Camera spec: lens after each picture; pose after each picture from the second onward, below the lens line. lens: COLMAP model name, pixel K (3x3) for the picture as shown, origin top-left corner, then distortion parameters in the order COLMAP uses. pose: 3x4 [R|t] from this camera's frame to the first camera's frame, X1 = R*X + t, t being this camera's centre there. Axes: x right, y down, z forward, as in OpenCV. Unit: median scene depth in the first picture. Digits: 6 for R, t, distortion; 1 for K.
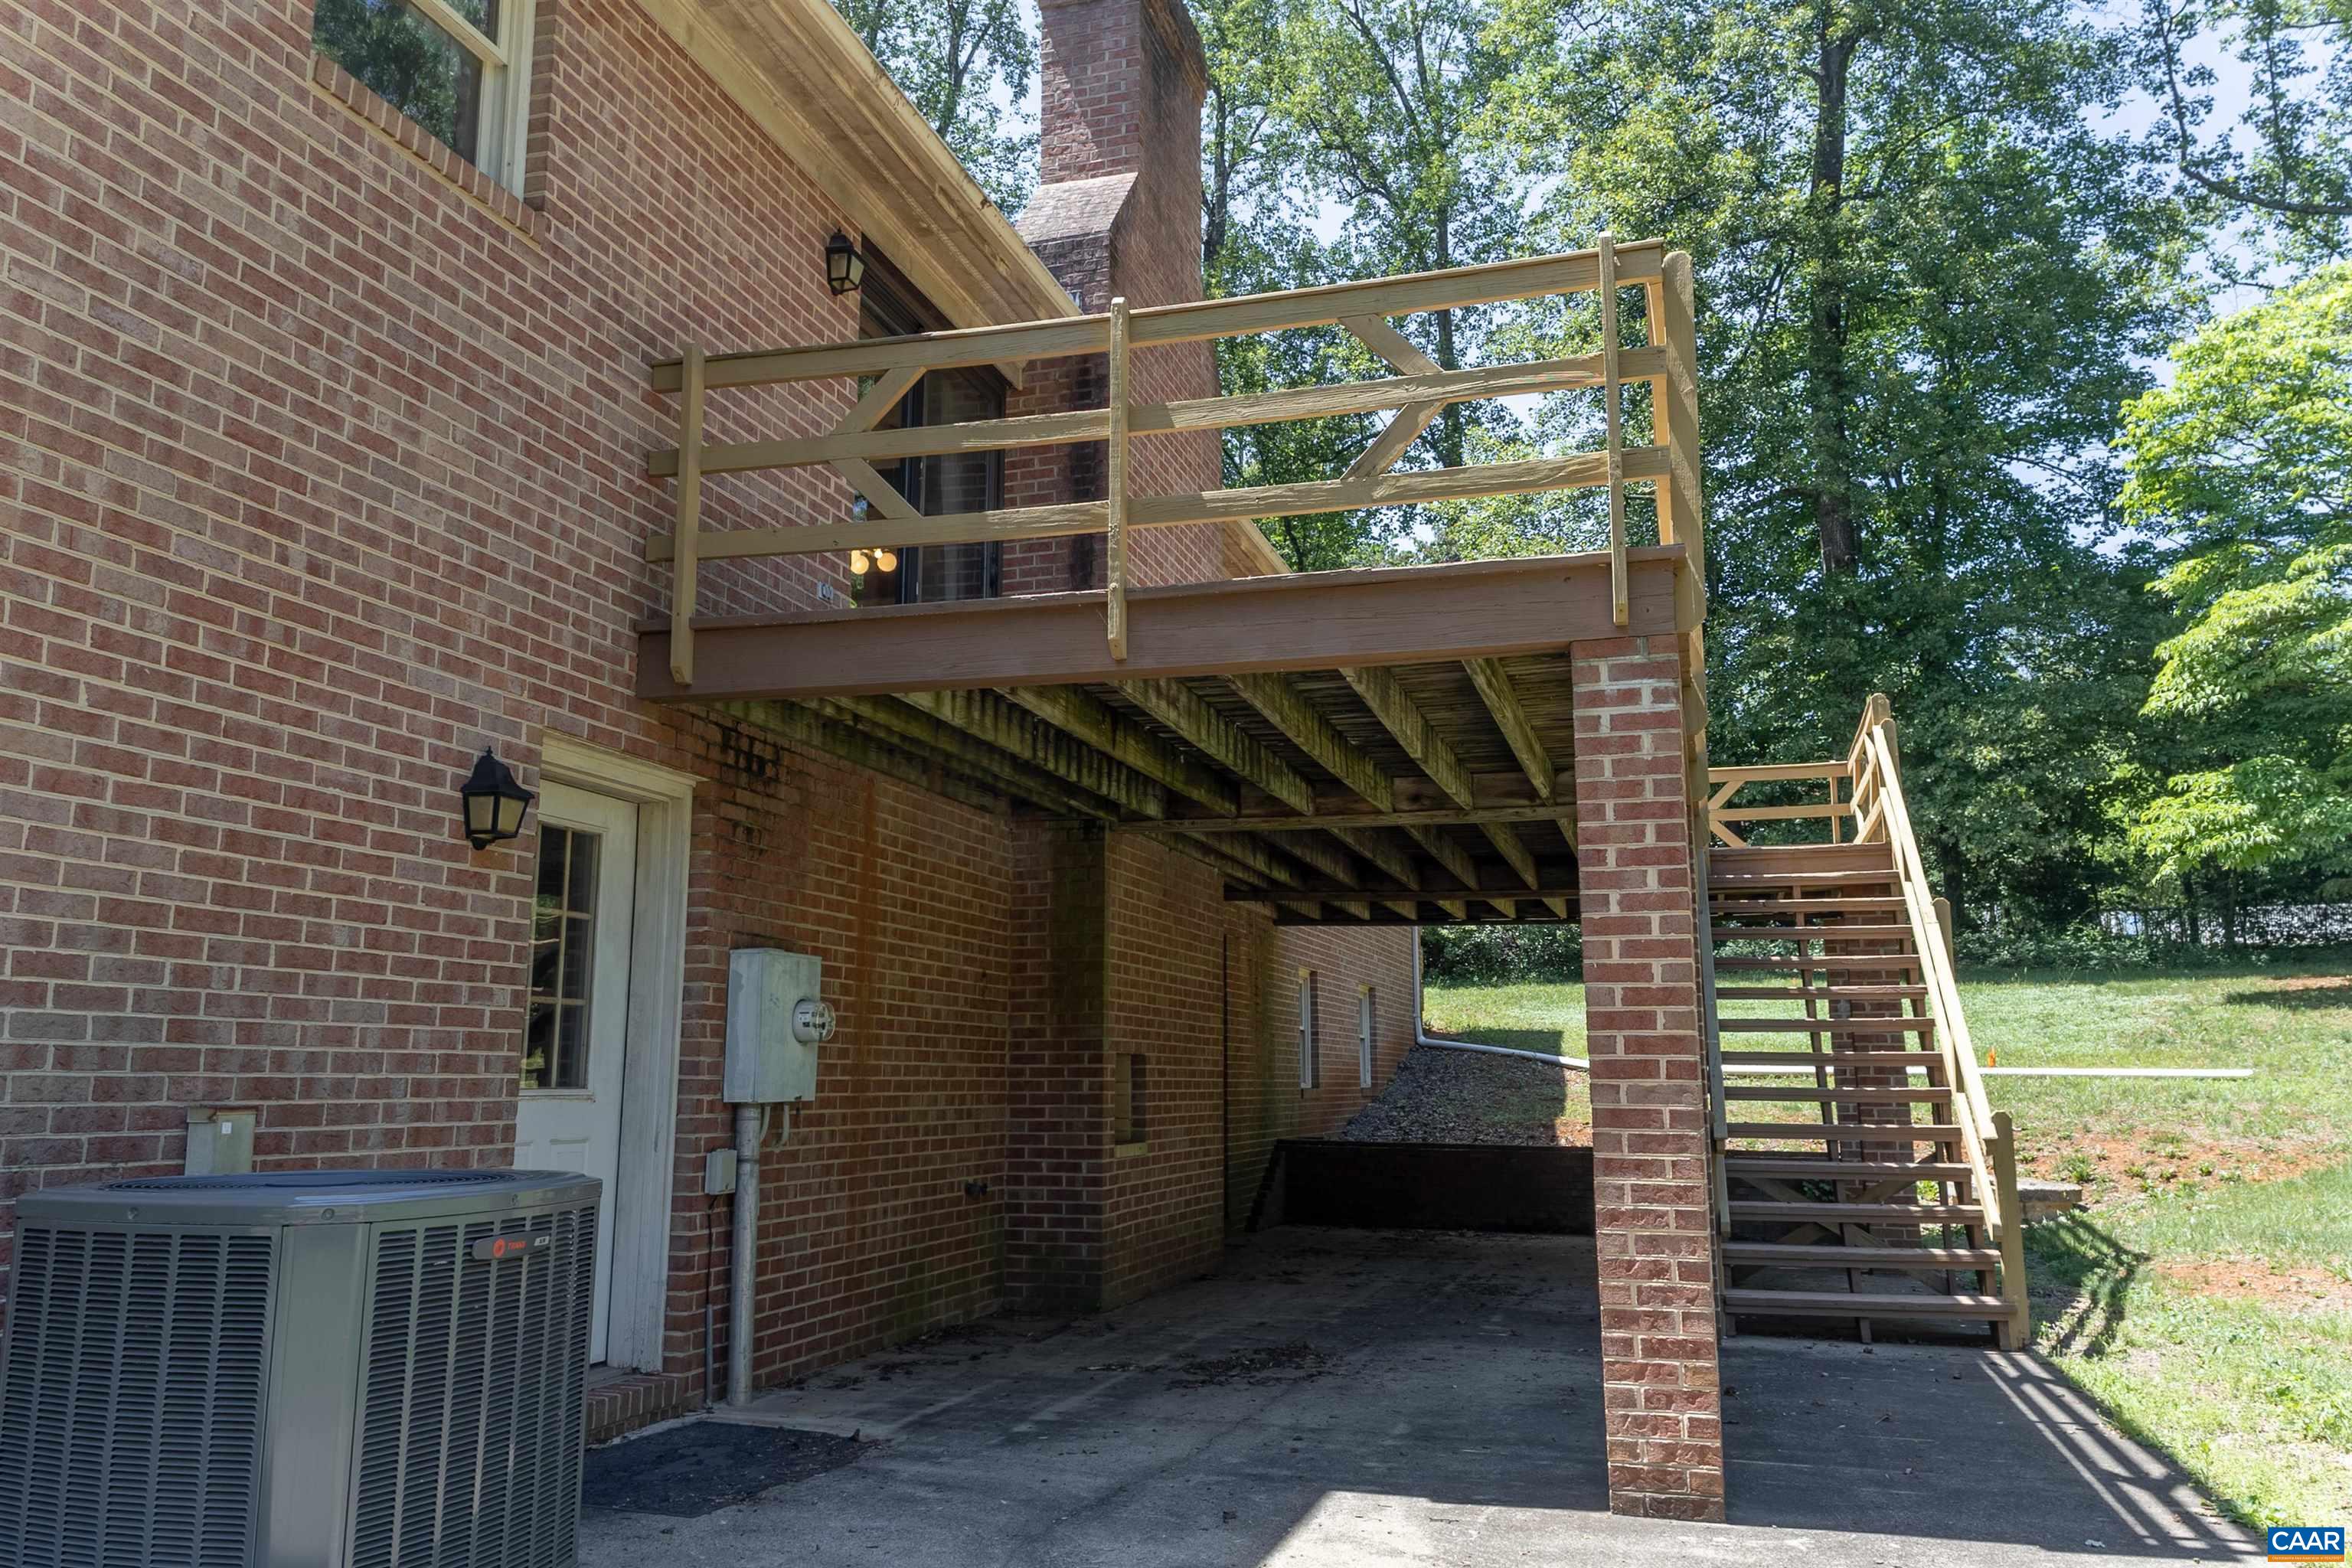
lens RADIAL K [[1748.4, 0, 1169.0], [0, 1748.4, 786.0], [0, 0, 1]] dist [0.053523, -0.074750]
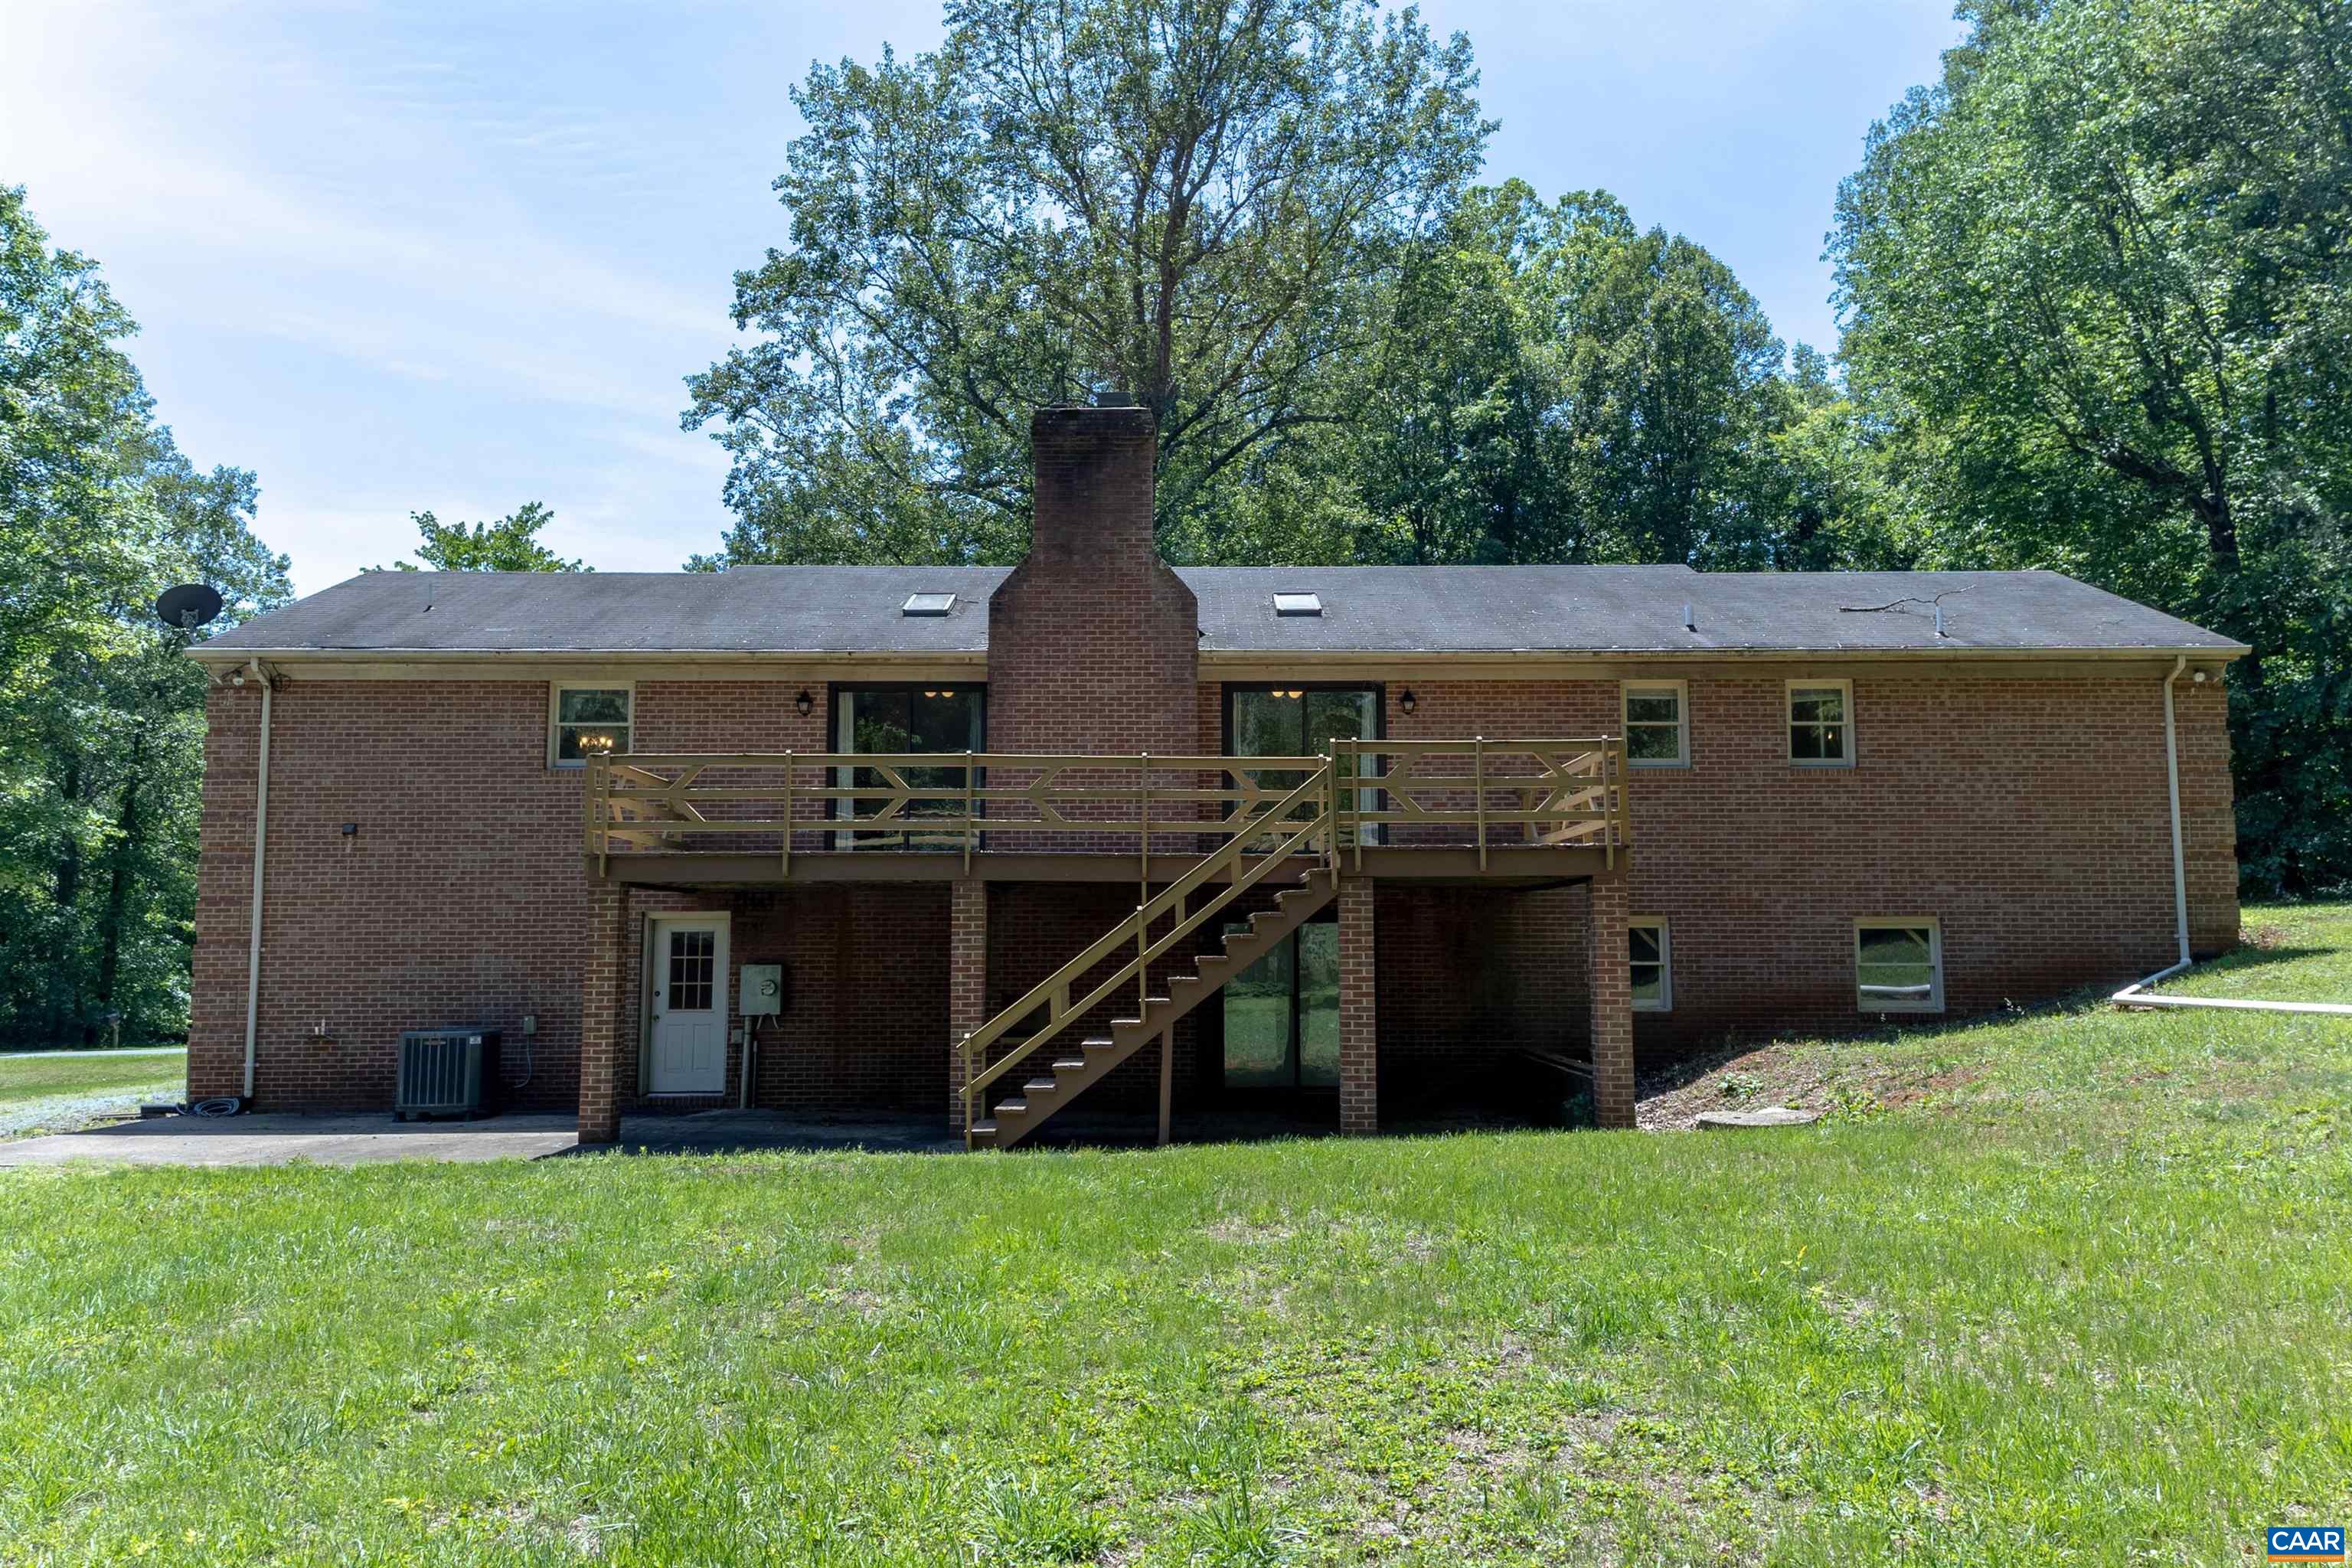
lens RADIAL K [[1748.4, 0, 1189.9], [0, 1748.4, 773.0], [0, 0, 1]] dist [0.053523, -0.074750]
pose [[0.378952, -0.114402, -0.918318, 2.978259], [0.164648, 0.984832, -0.054745, 0.059415], [0.910652, -0.130453, 0.392040, 0.563923]]
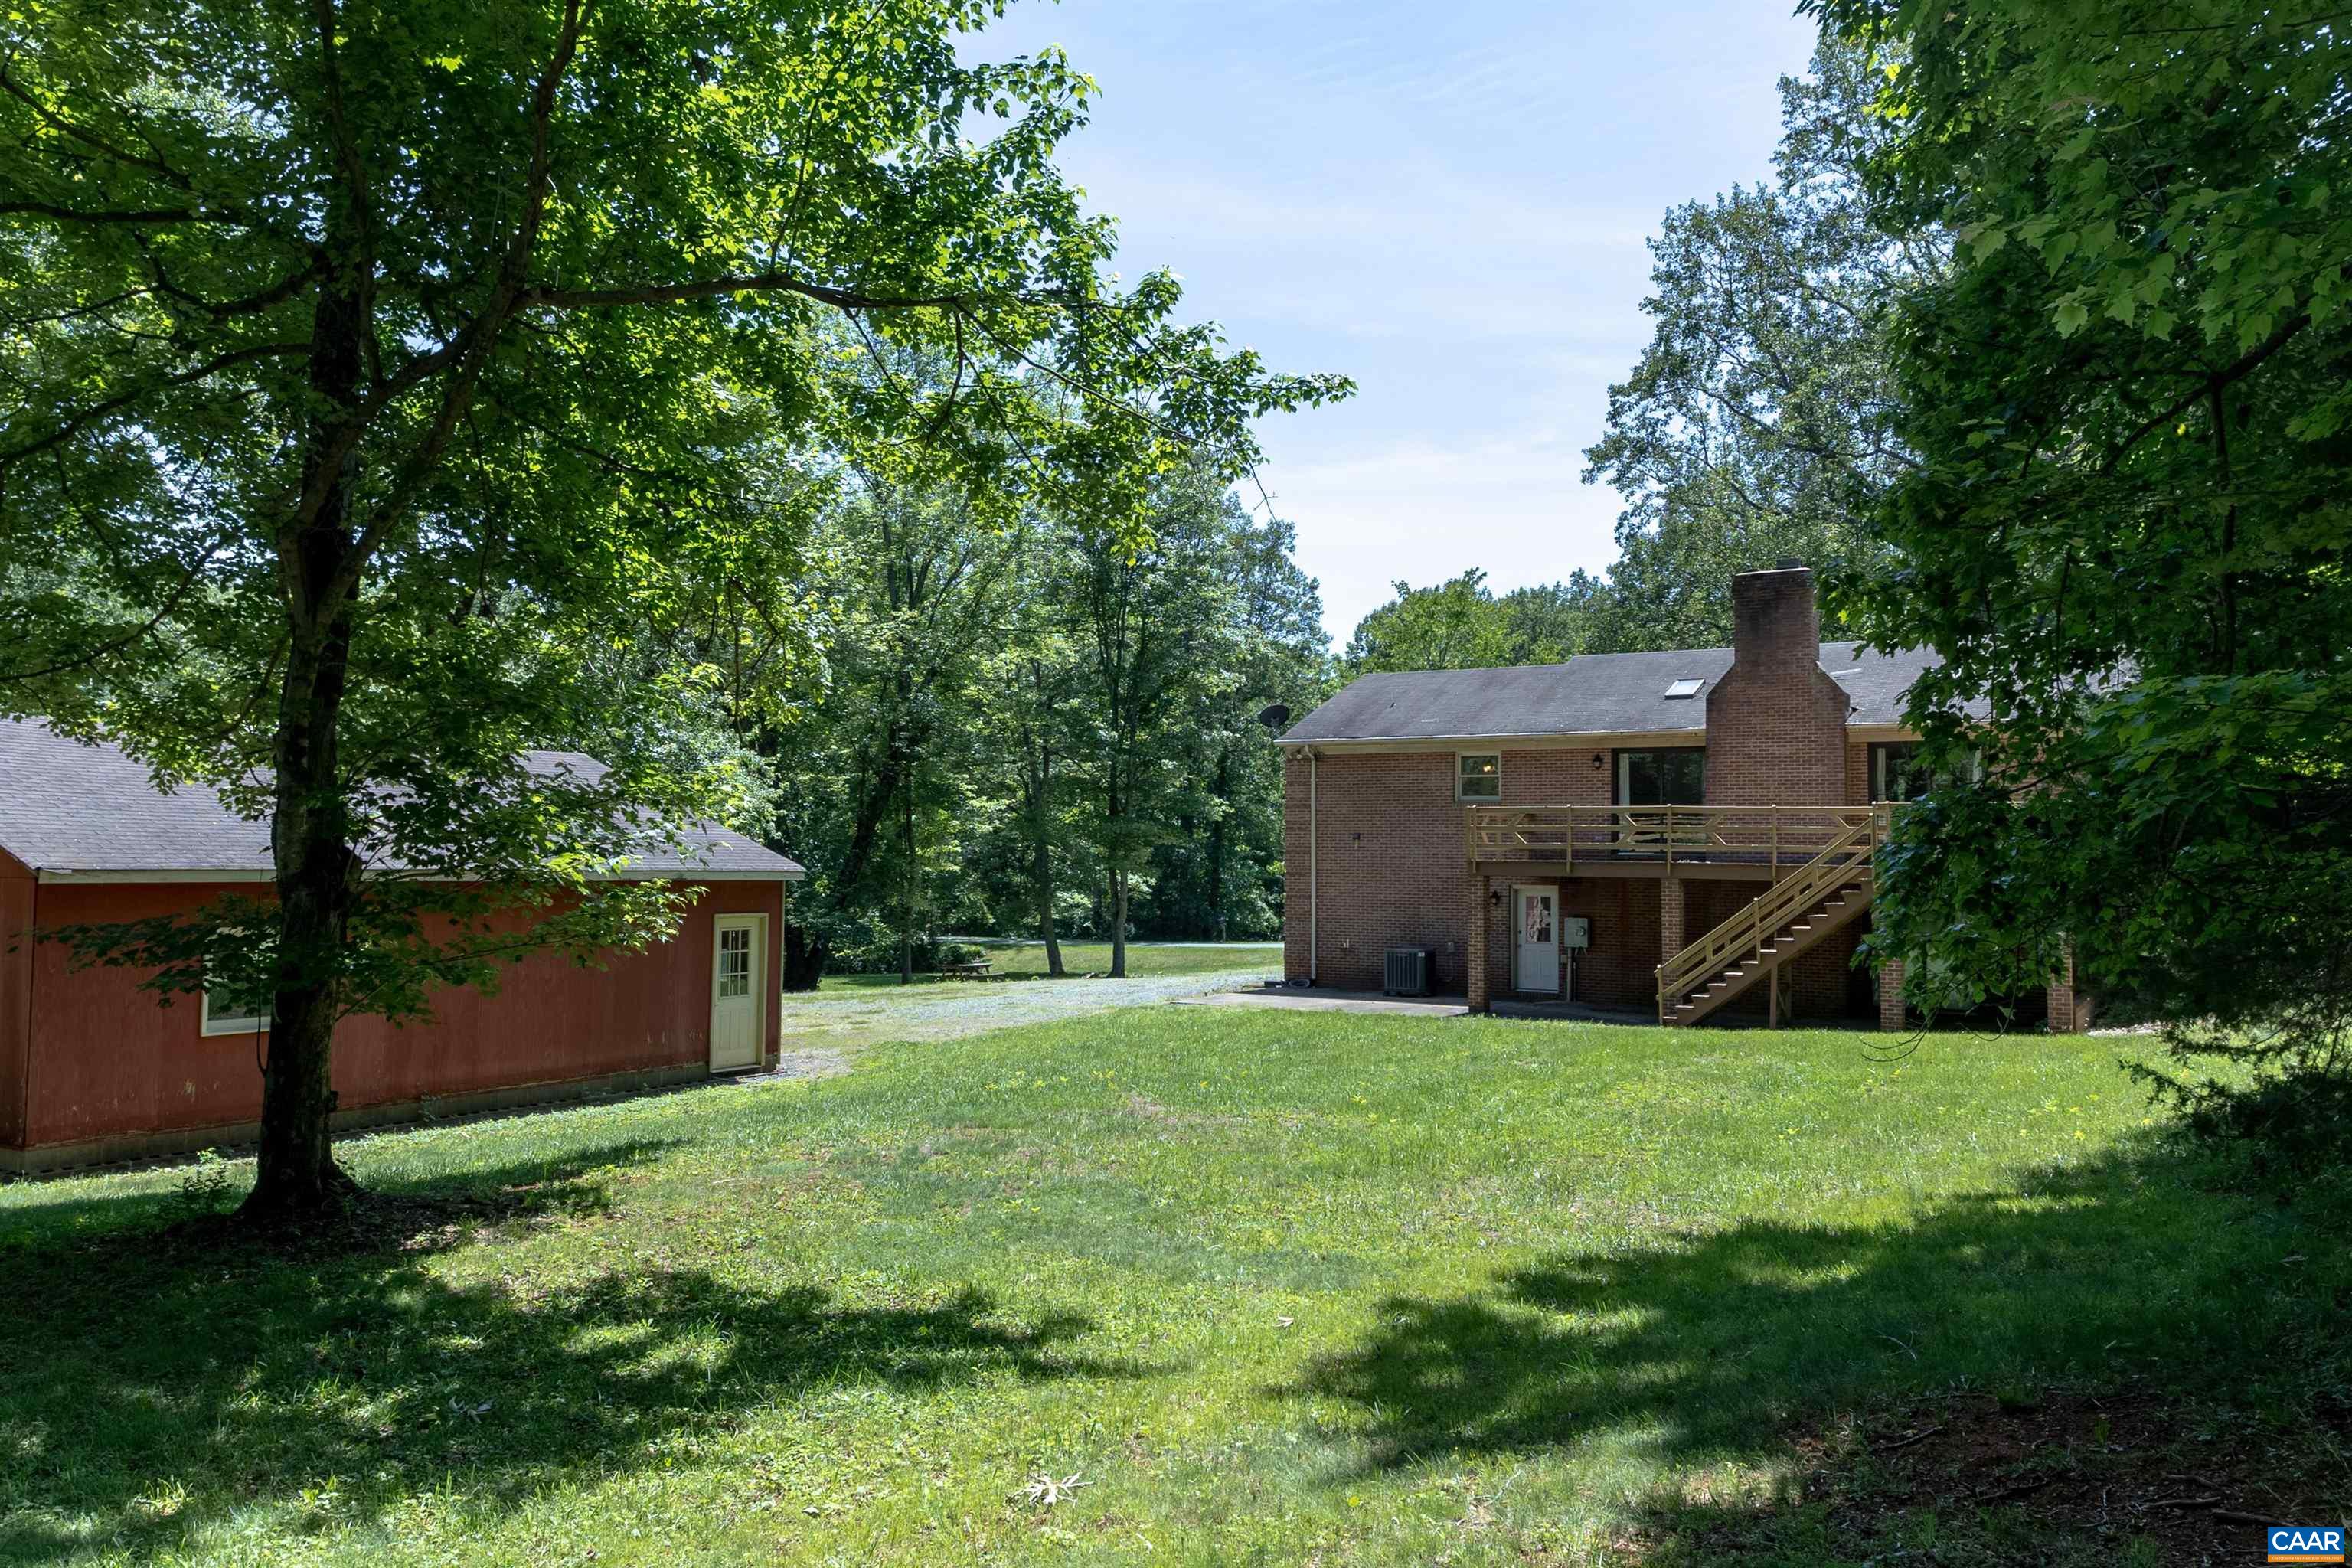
lens RADIAL K [[1748.4, 0, 1171.8], [0, 1748.4, 776.9], [0, 0, 1]] dist [0.053523, -0.074750]
pose [[-0.169445, -0.066827, -0.983271, 5.254995], [0.151399, 0.984091, -0.092973, -0.012284], [0.973841, -0.164620, -0.156632, 0.758722]]
